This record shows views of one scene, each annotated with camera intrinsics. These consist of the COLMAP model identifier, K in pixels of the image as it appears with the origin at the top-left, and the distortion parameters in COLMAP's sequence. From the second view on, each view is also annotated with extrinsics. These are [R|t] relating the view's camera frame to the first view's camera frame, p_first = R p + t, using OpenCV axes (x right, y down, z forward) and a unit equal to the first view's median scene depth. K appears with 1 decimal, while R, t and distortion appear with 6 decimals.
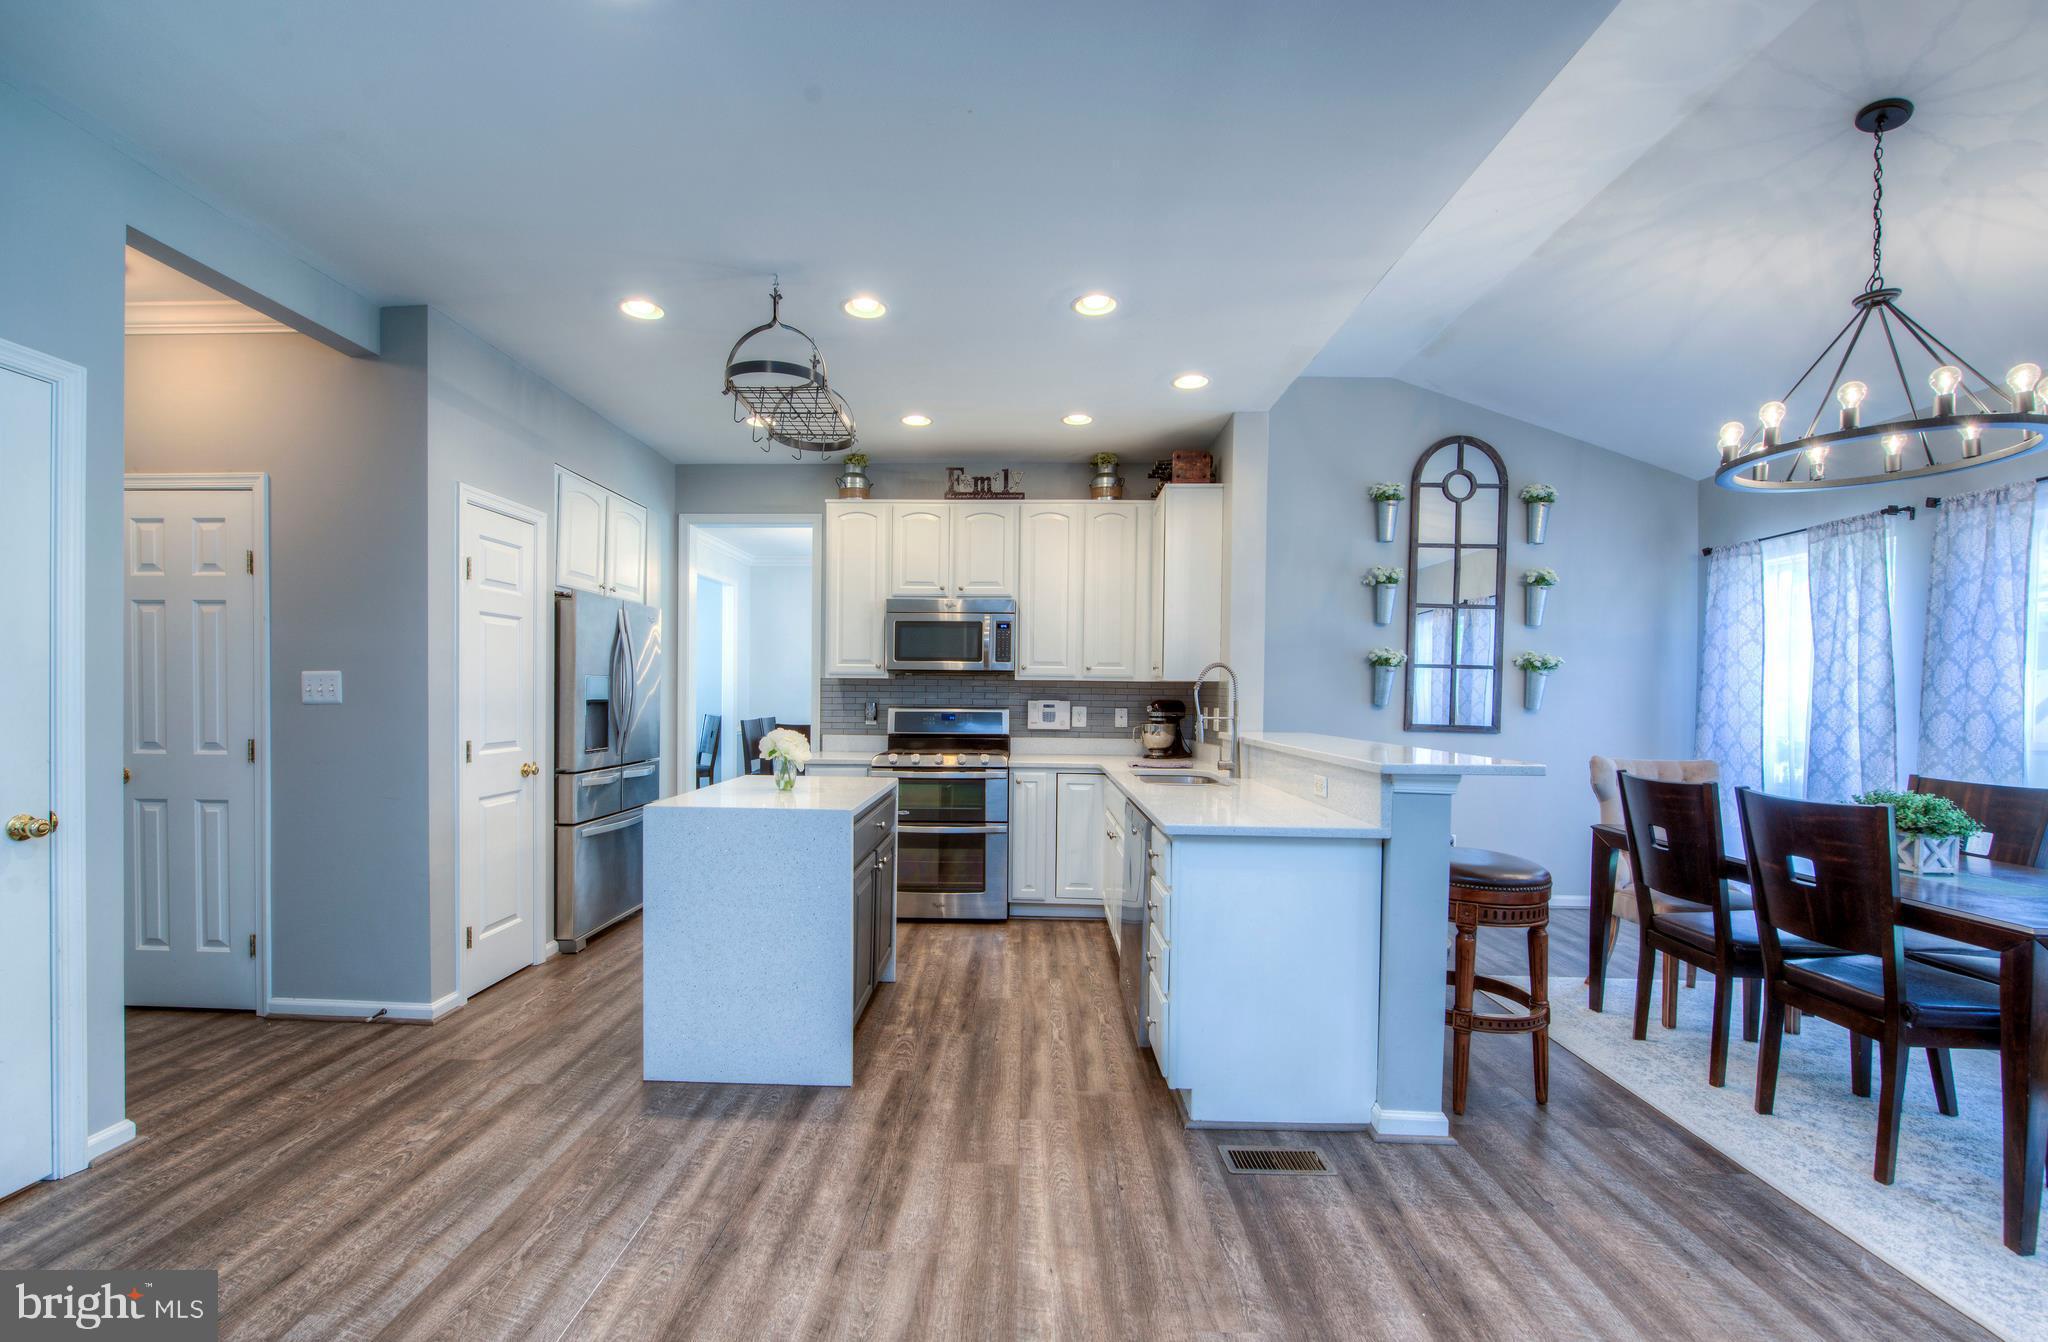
lens RADIAL K [[829.4, 0, 999.1], [0, 829.4, 705.6], [0, 0, 1]] dist [-0.005080, -0.000782]
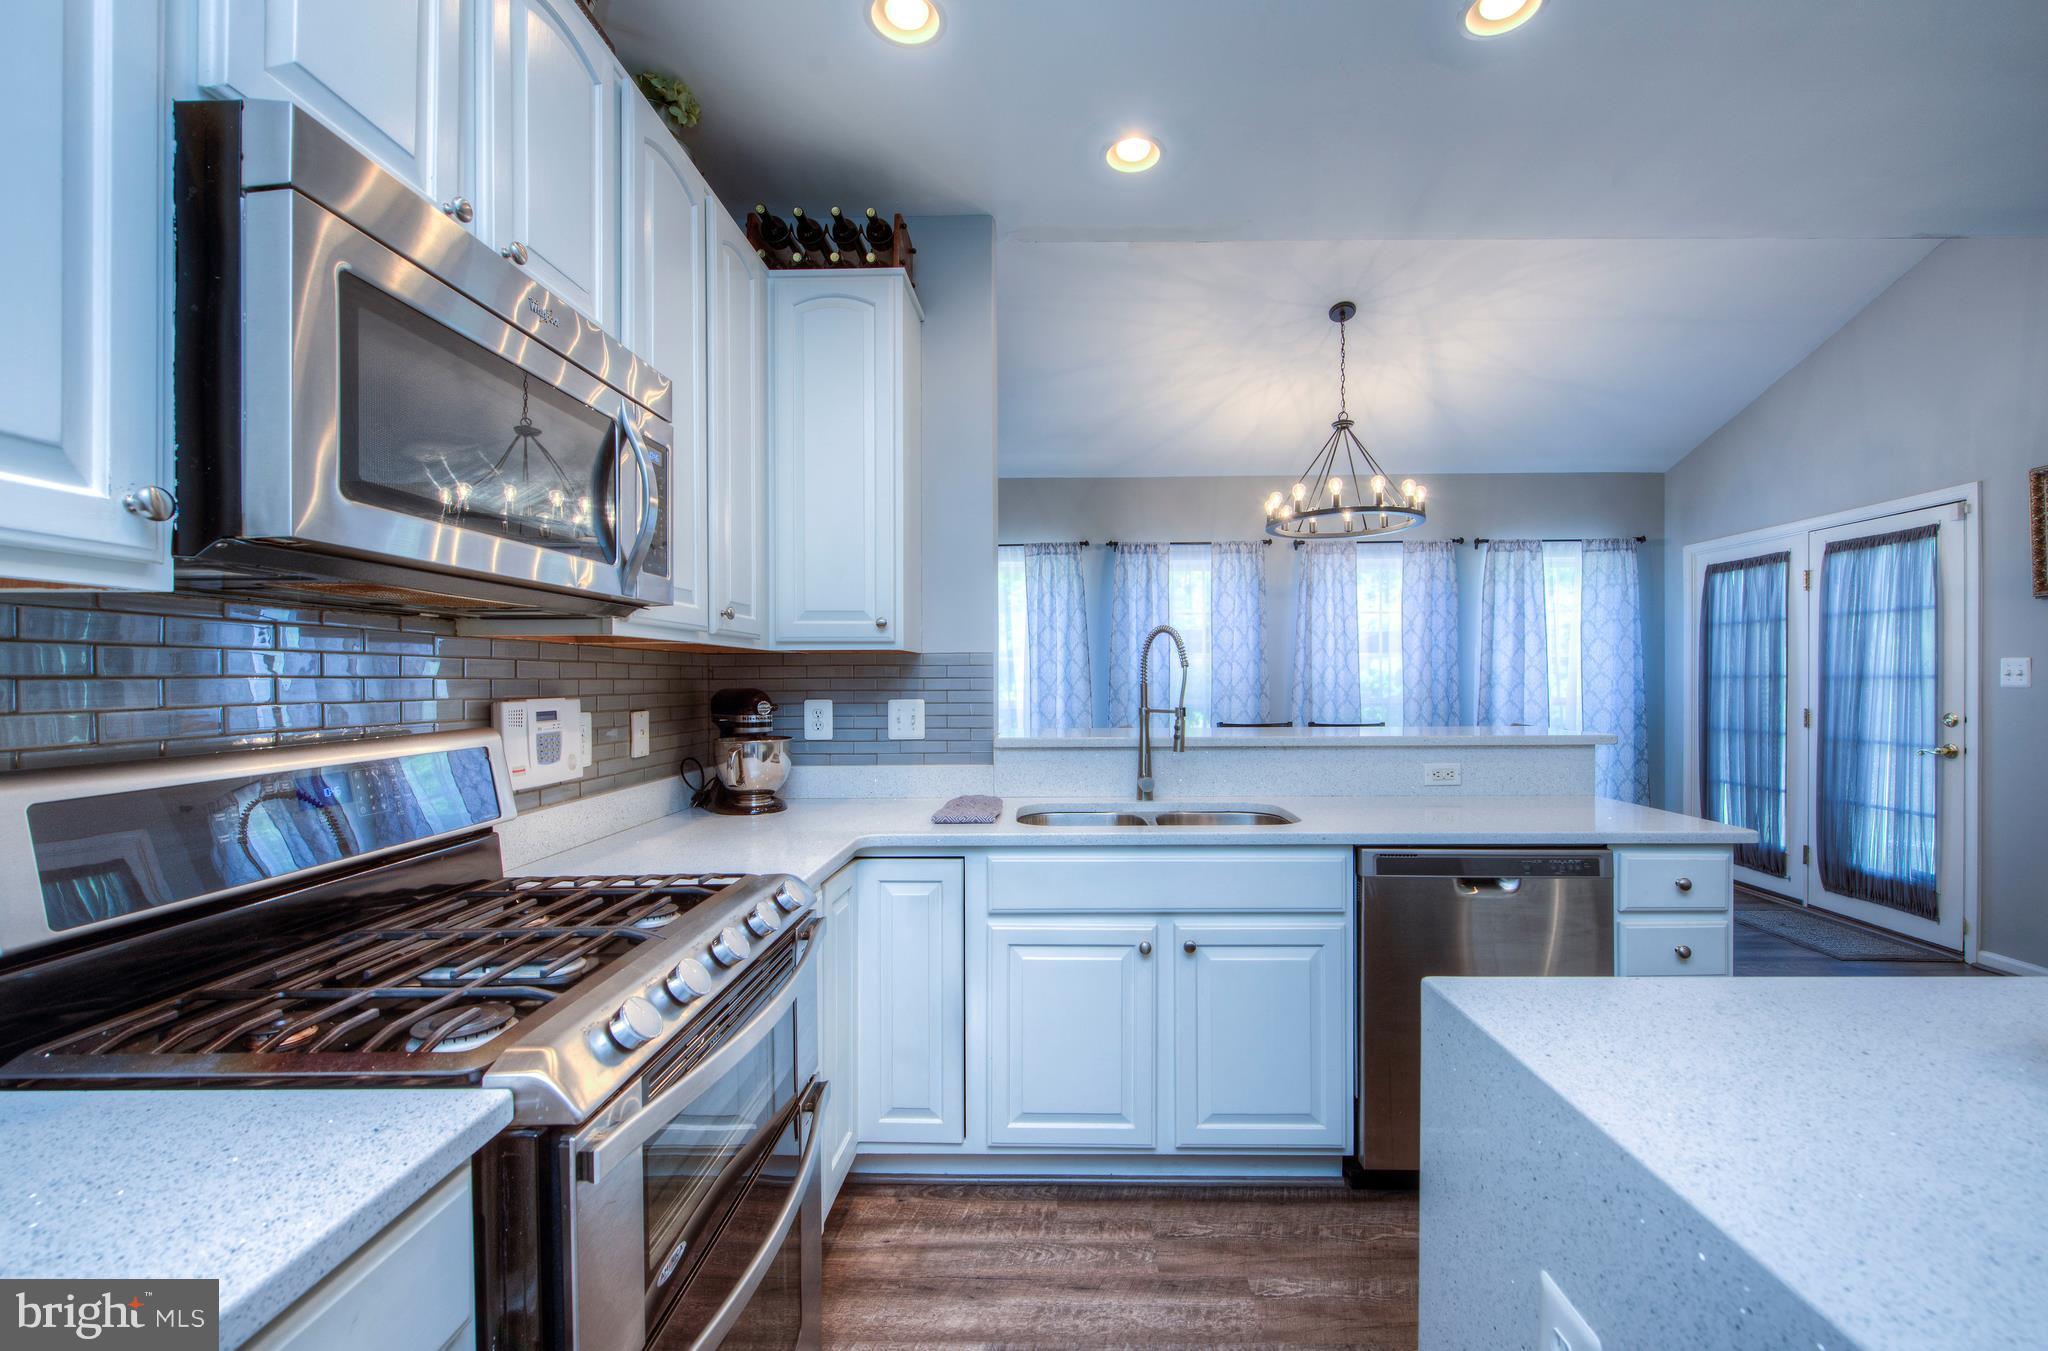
lens RADIAL K [[845.9, 0, 1057.6], [0, 845.9, 679.6], [0, 0, 1]] dist [0.002422, 0.000115]
pose [[-0.027655, -0.011683, 0.999549, -0.309159], [0.020339, 0.999718, 0.012248, -0.015166], [-0.999411, 0.020668, -0.027410, 0.863537]]
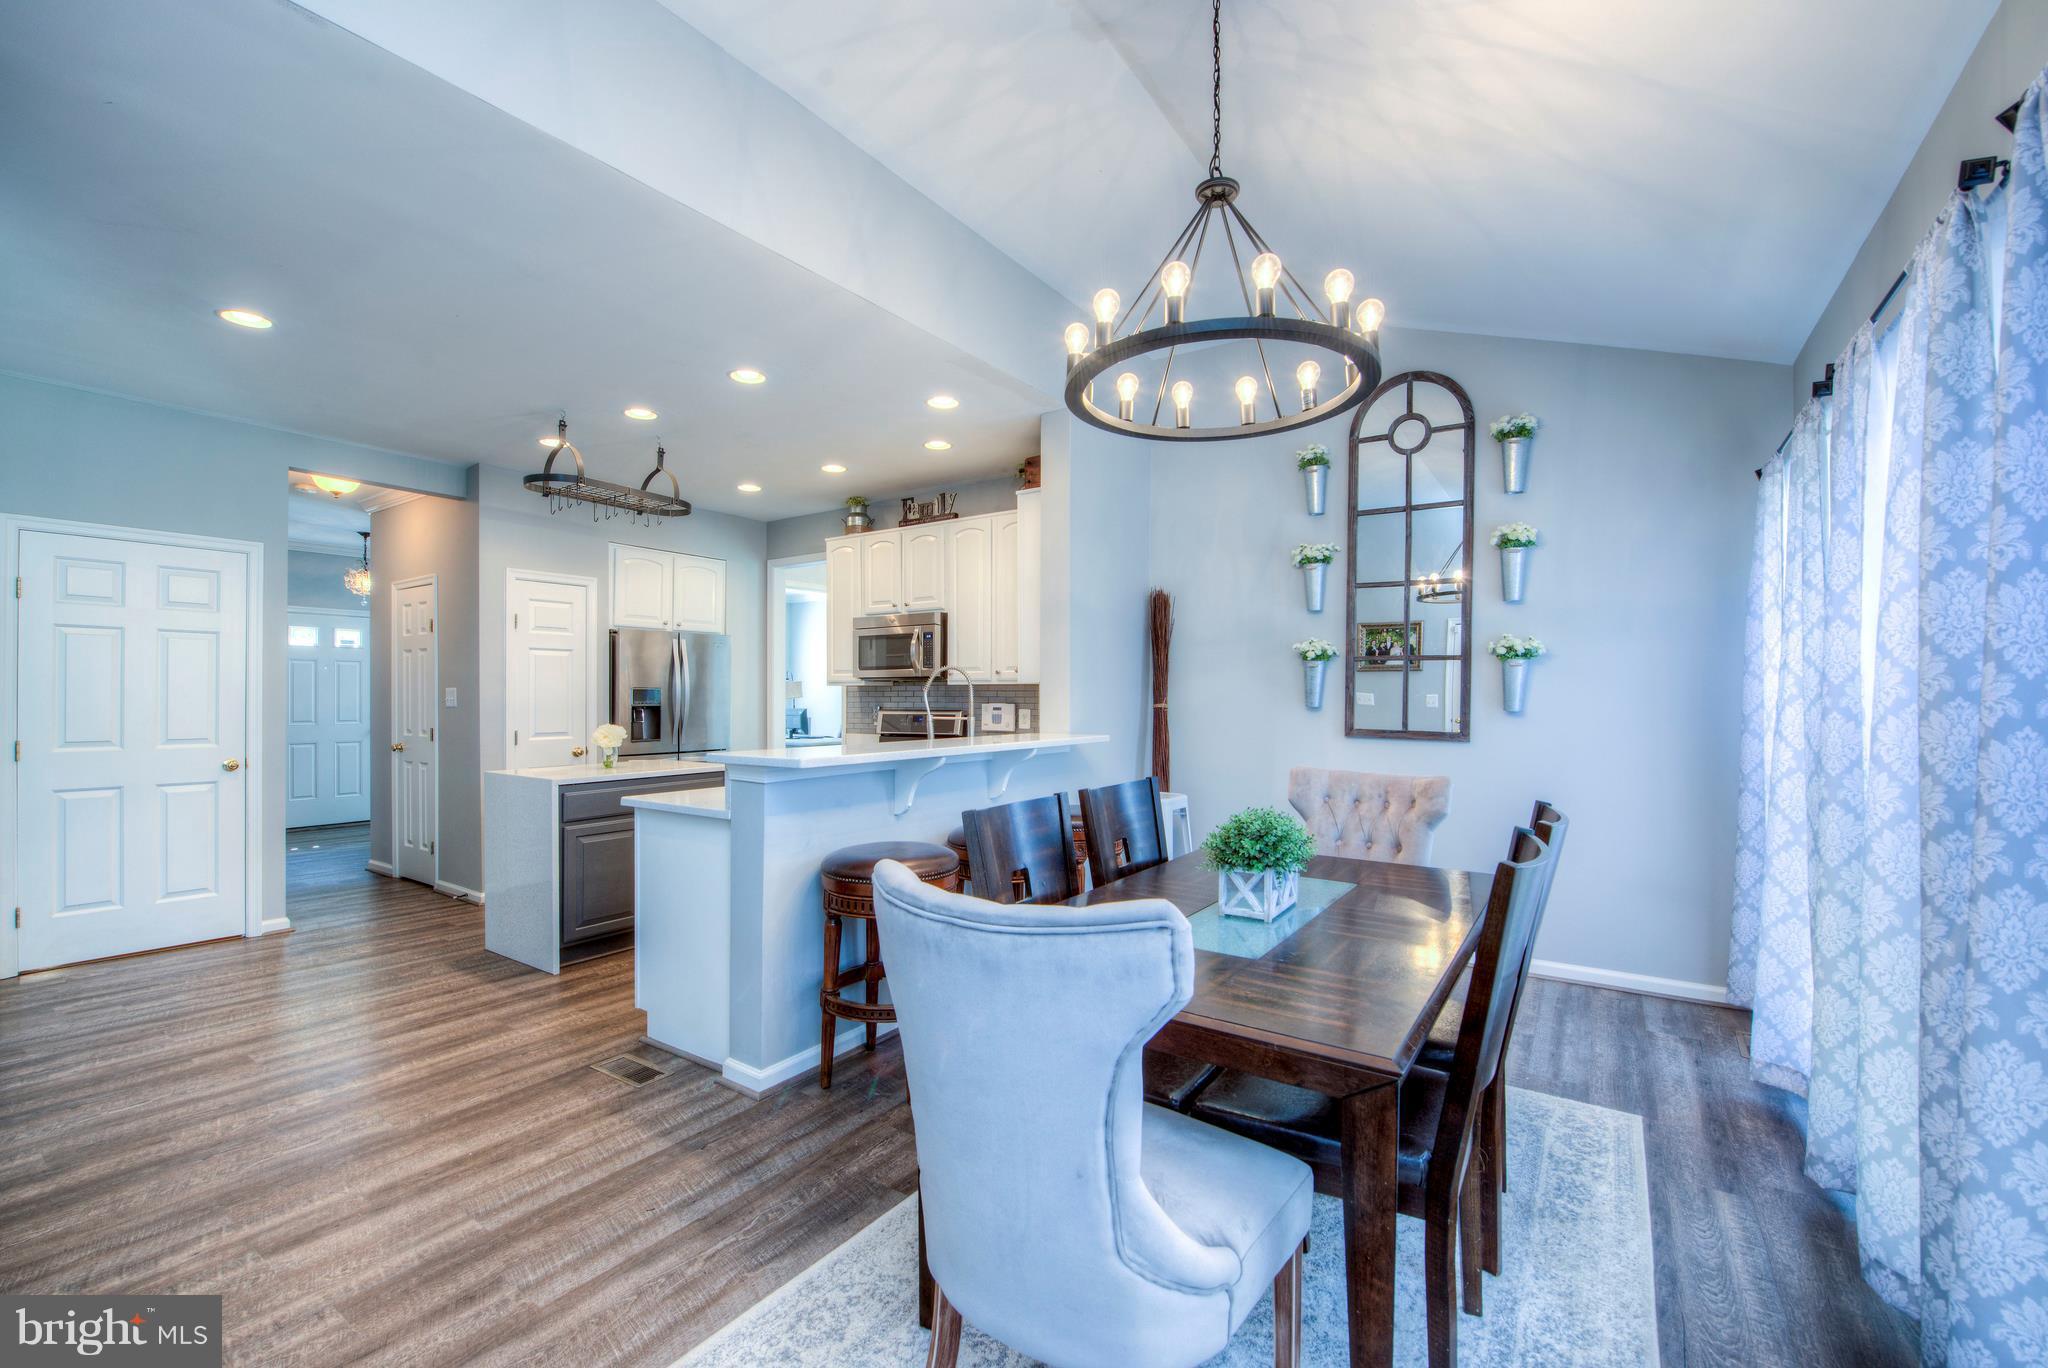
lens RADIAL K [[850.9, 0, 1024.9], [0, 850.9, 697.5], [0, 0, 1]] dist [-0.015810, -0.000037]
pose [[0.844624, -0.011281, -0.535241, 0.719712], [0.000264, 0.999787, -0.020656, 0.009168], [0.535360, 0.017305, 0.844447, 0.113437]]
